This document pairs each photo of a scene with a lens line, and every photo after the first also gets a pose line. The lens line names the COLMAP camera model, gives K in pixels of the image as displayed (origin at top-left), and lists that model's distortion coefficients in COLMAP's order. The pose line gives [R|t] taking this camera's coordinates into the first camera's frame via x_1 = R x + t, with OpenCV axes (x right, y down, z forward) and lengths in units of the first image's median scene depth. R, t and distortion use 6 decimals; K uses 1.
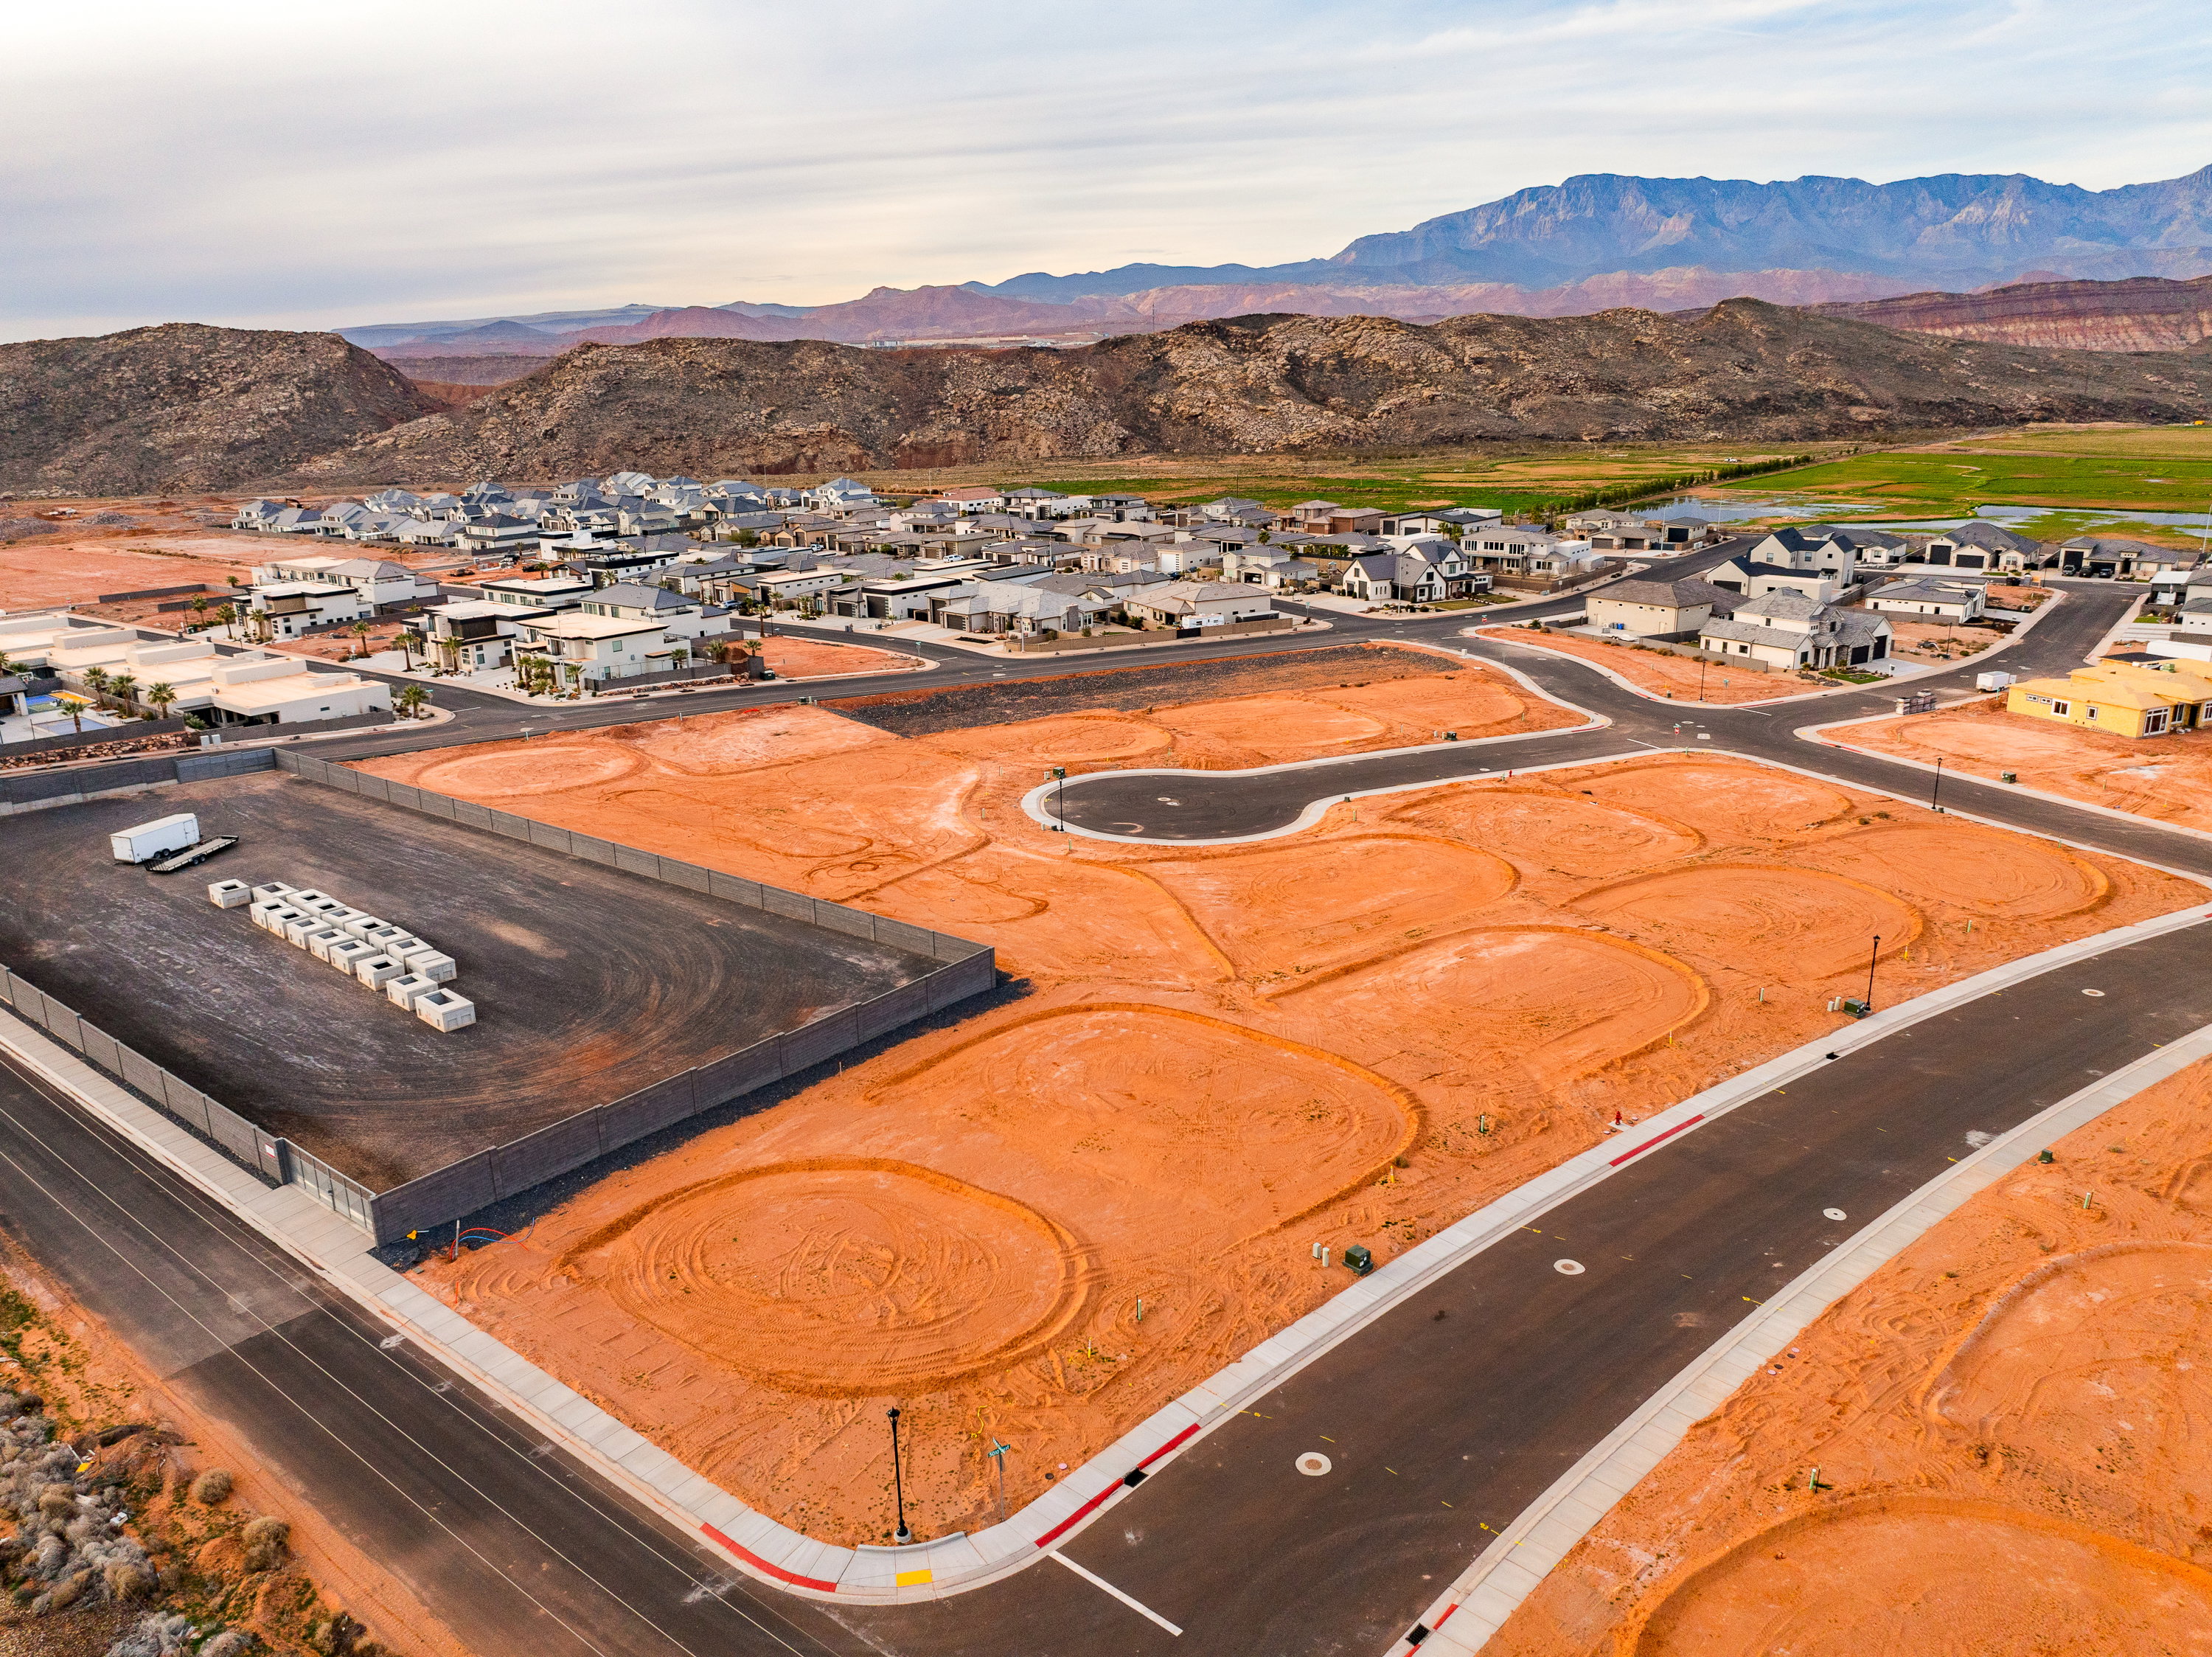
lens RADIAL K [[1556.9, 0, 1099.4], [0, 1556.9, 828.5], [0, 0, 1]] dist [-0.039942, 0.005752]
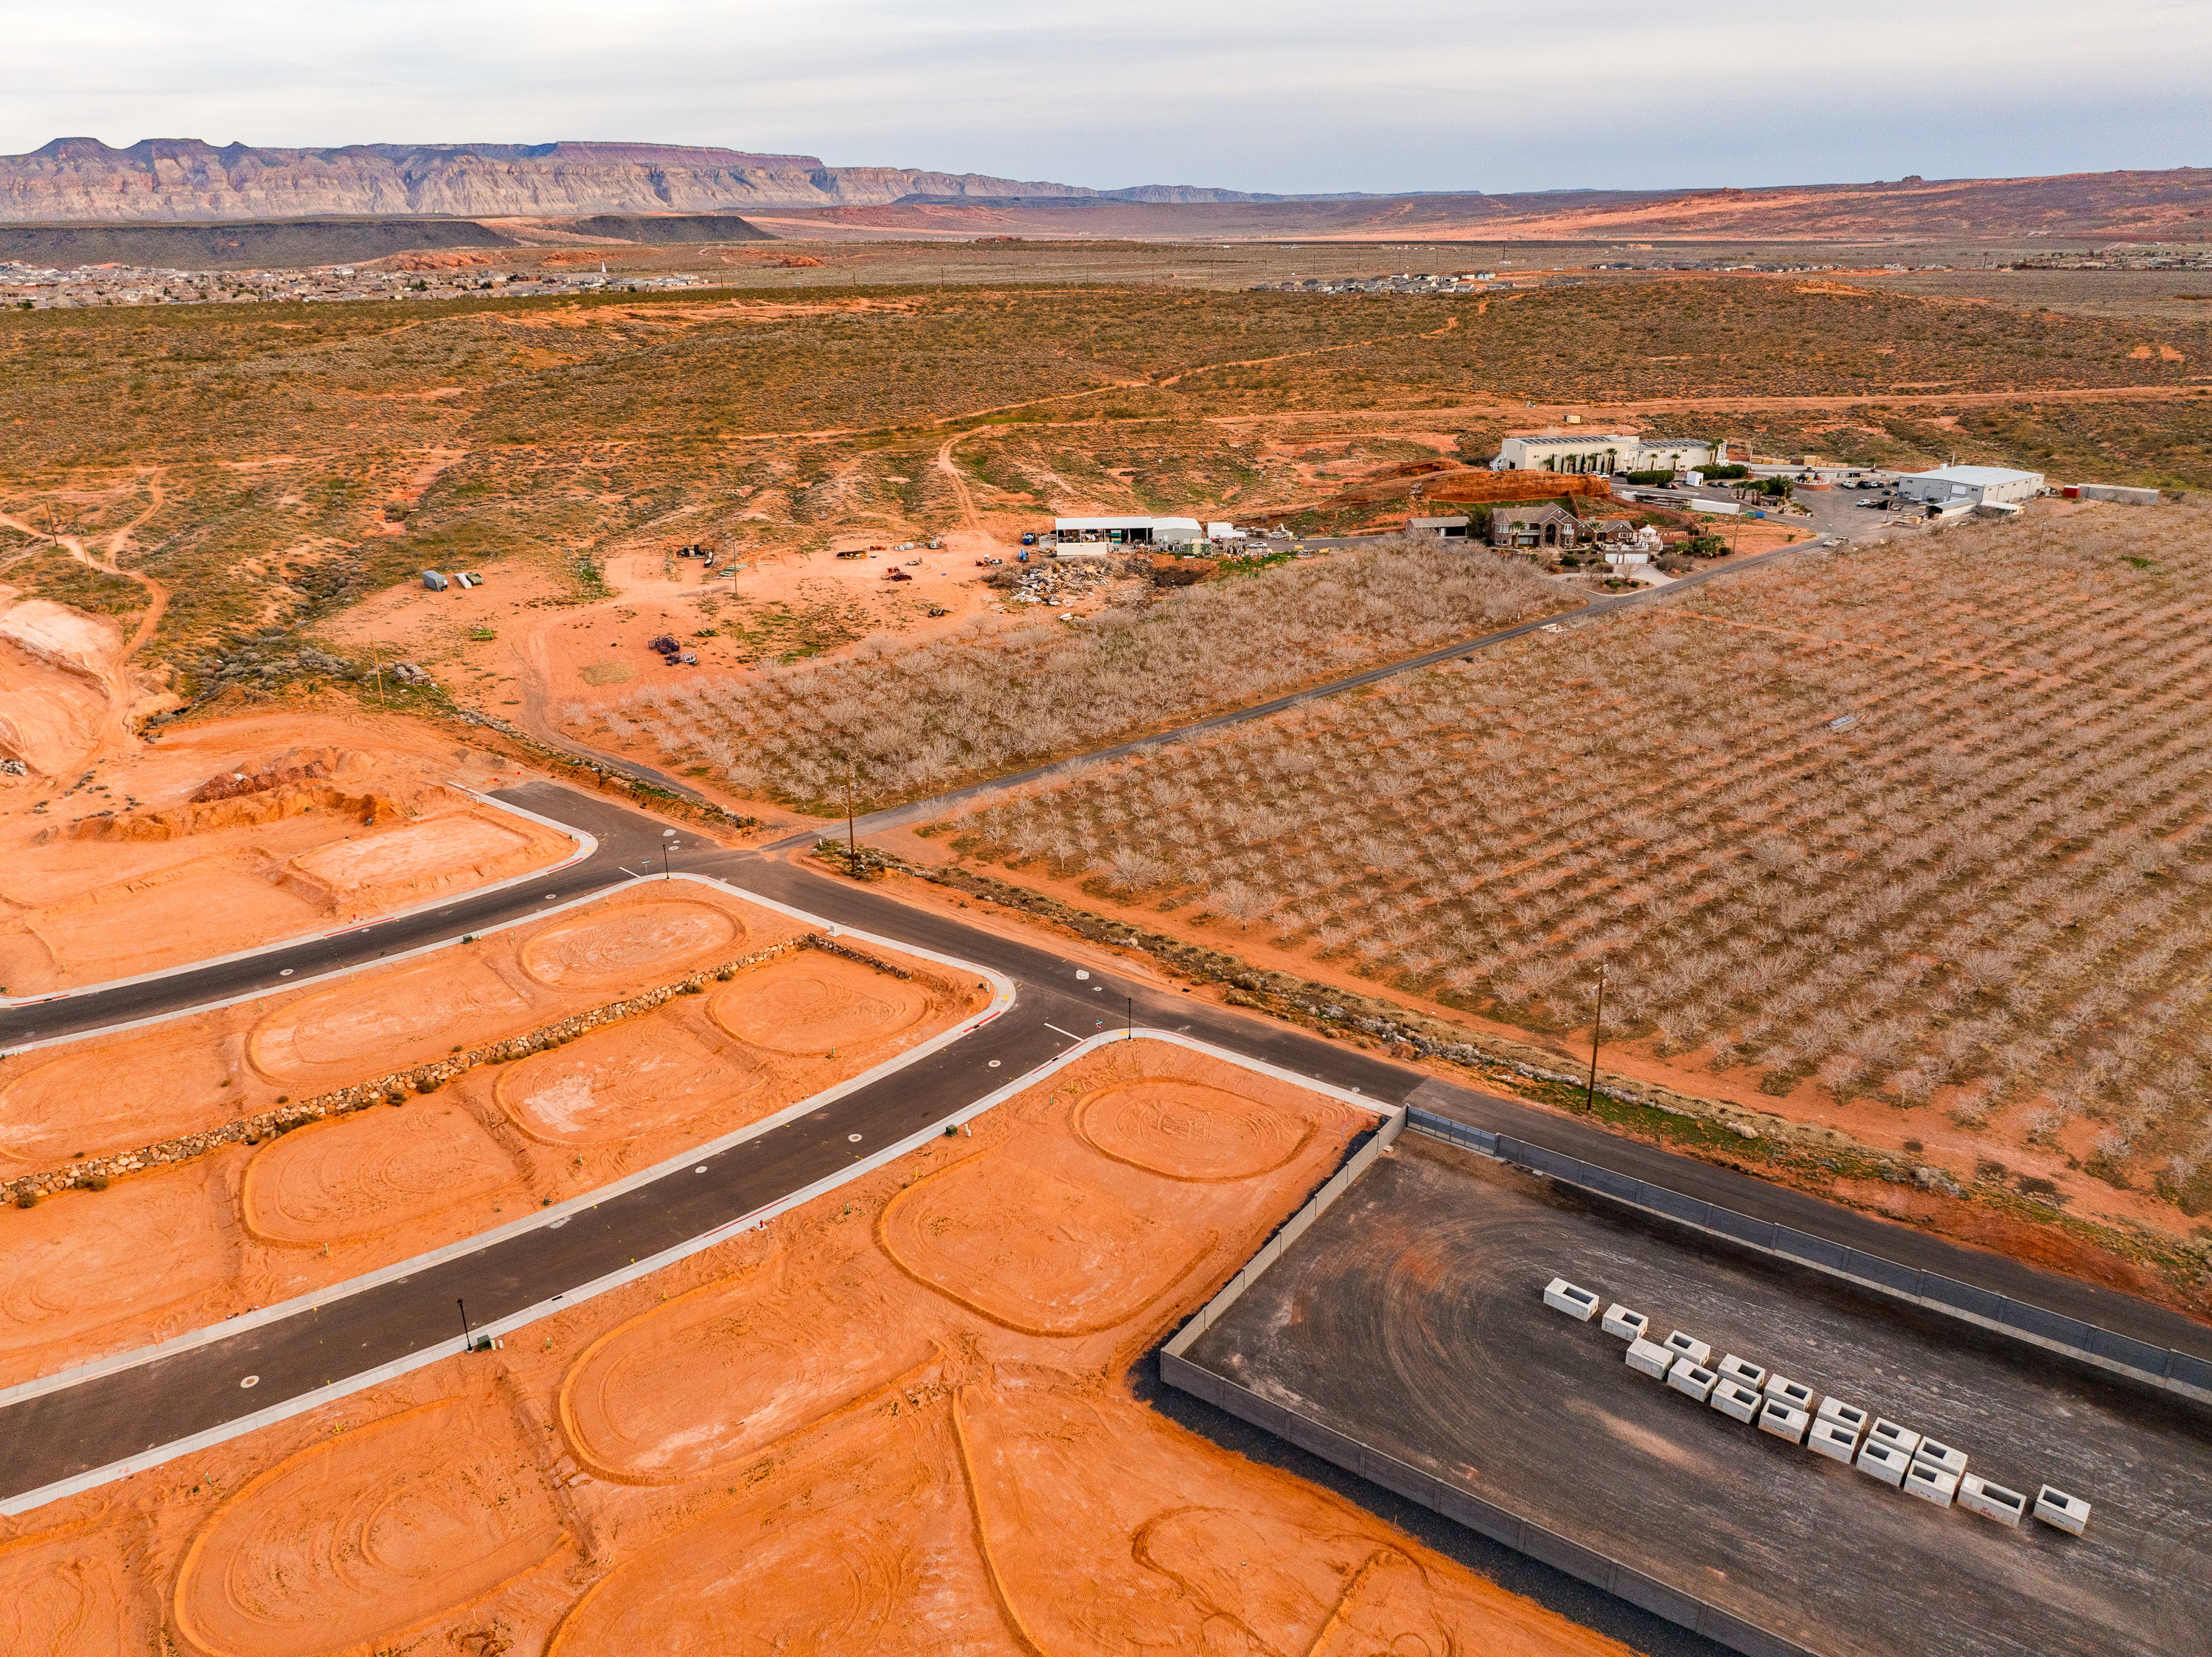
lens RADIAL K [[1556.9, 0, 1100.2], [0, 1556.9, 833.9], [0, 0, 1]] dist [-0.039942, 0.005752]
pose [[-0.999304, 0.034746, -0.013595, -0.003930], [0.019203, 0.791364, 0.611044, -0.191230], [0.031990, 0.610357, -0.791480, 0.341283]]
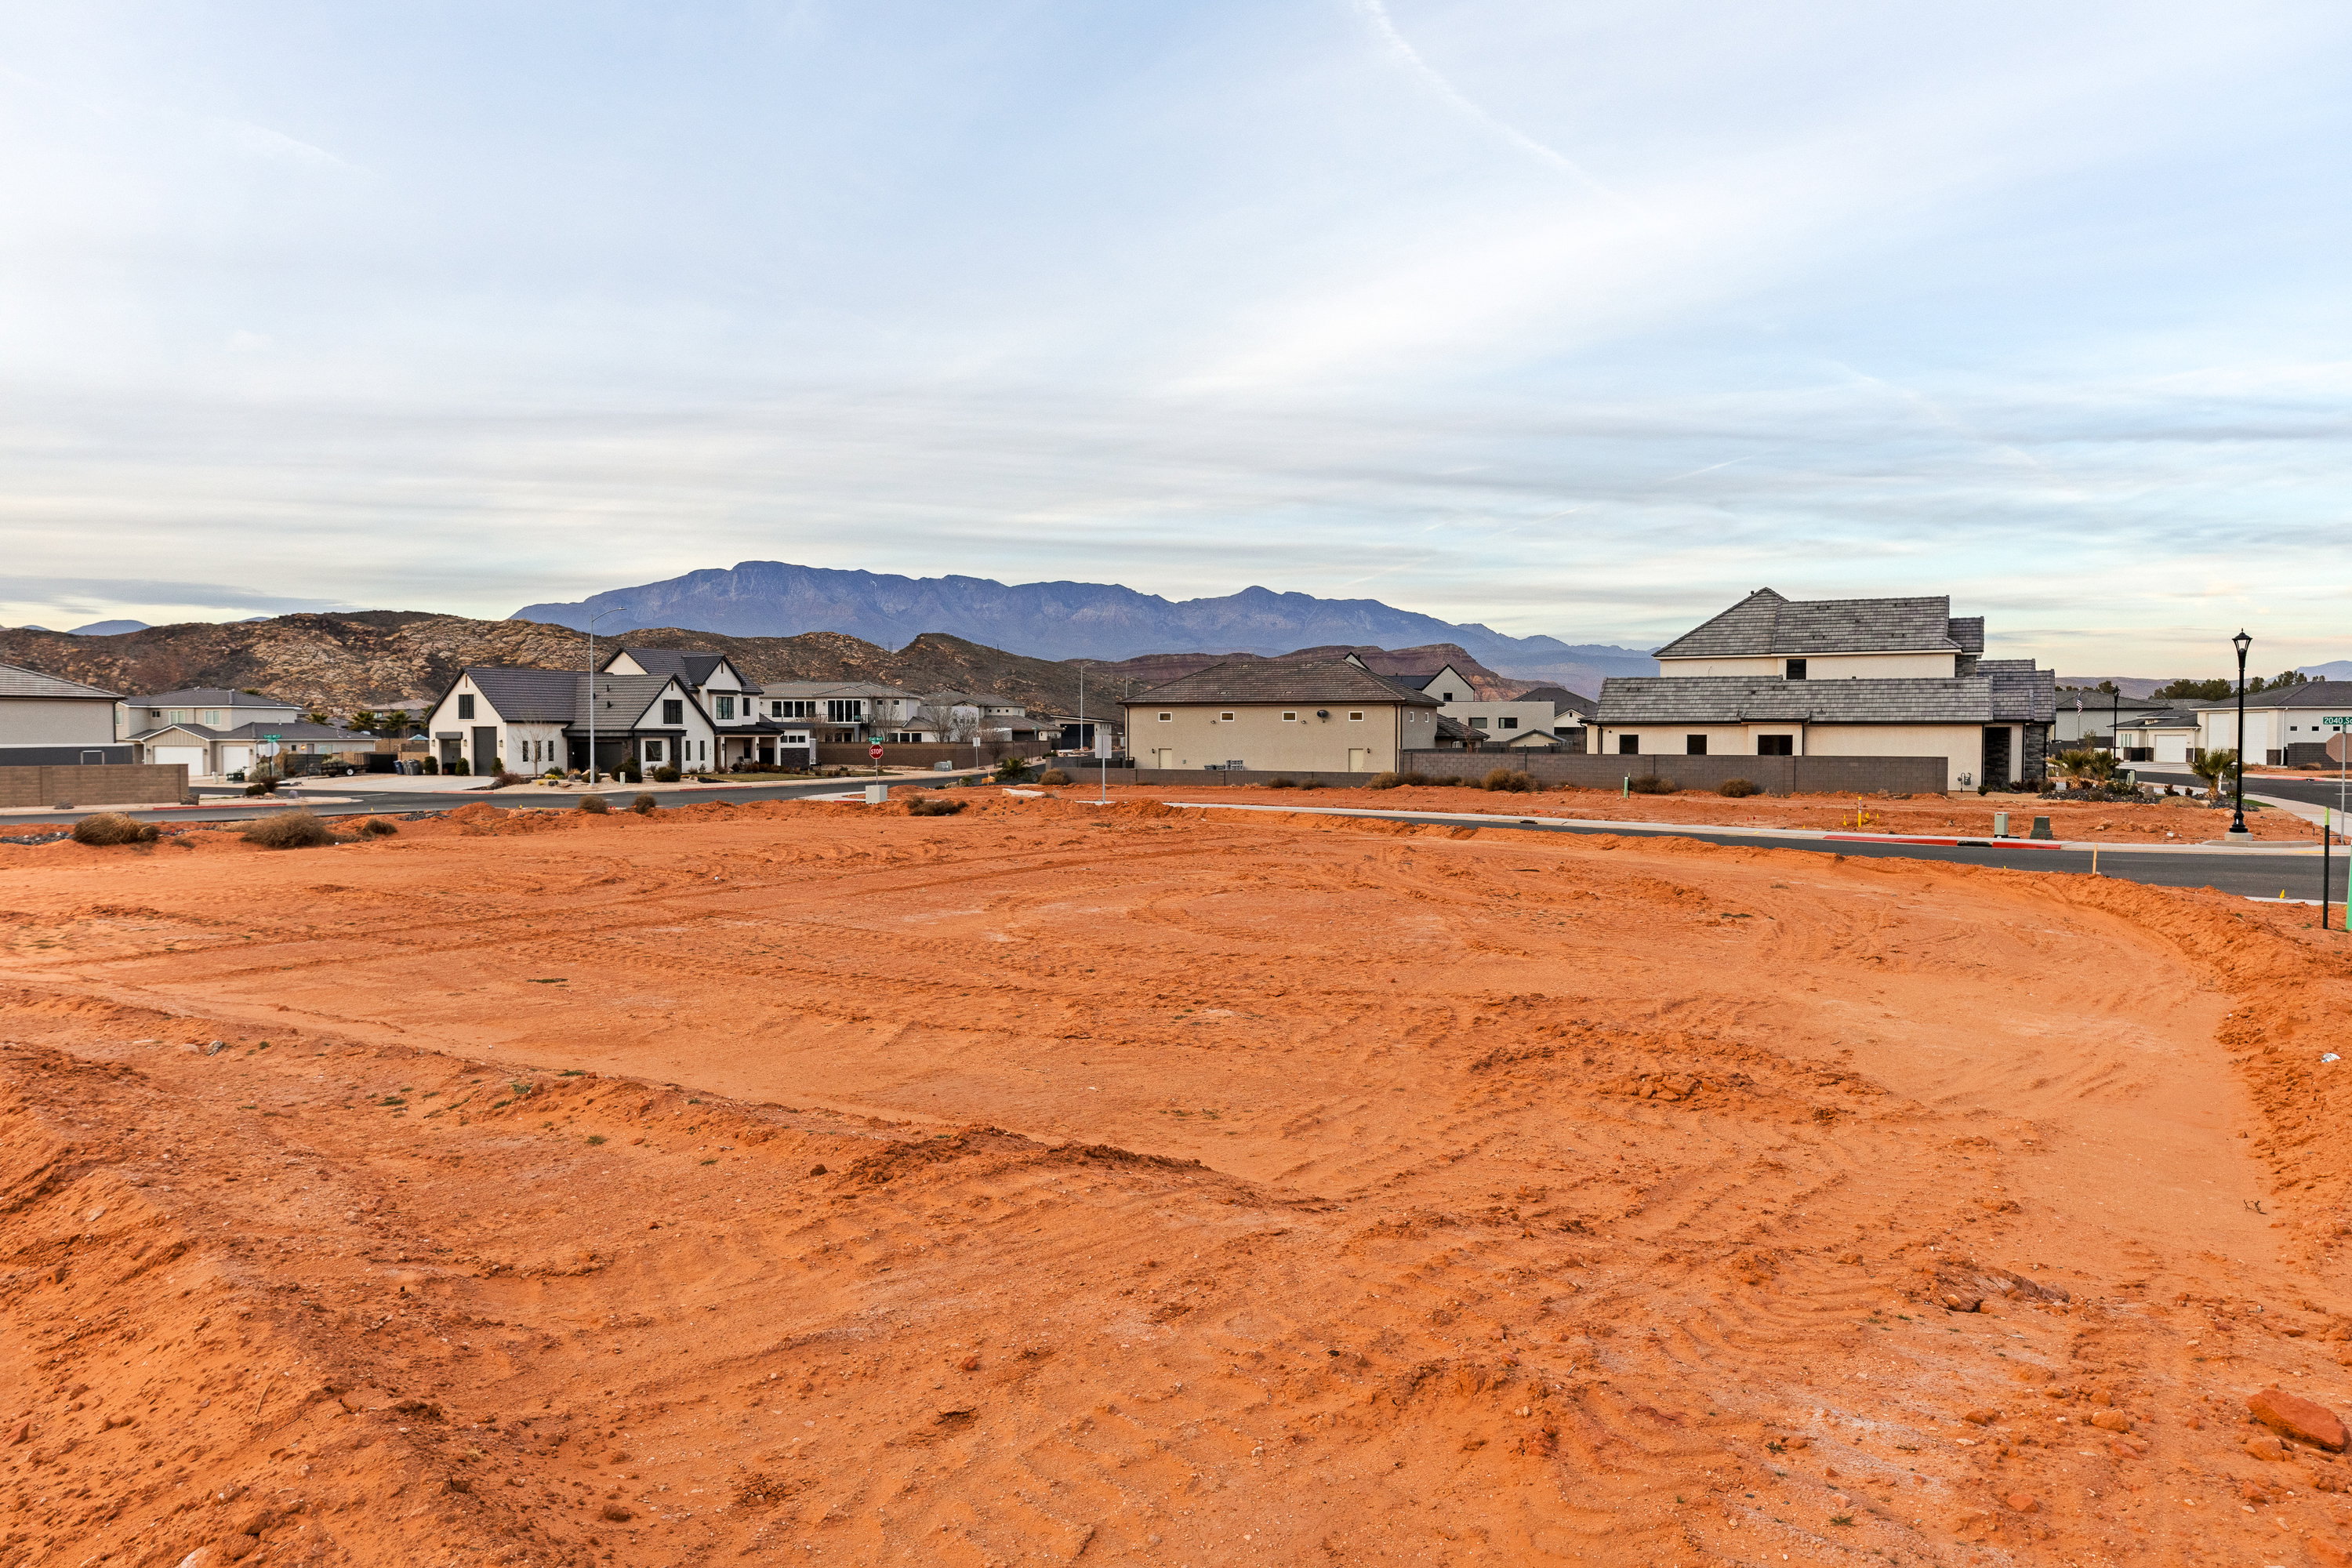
lens RADIAL K [[1546.9, 0, 1179.9], [0, 1546.9, 785.7], [0, 0, 1]] dist [0.019507, 0.002494]
pose [[0.850261, 0.003609, 0.526349, 0.066947], [0.131709, 0.966706, -0.219389, -0.024841], [-0.509617, 0.255863, 0.821477, 0.355256]]
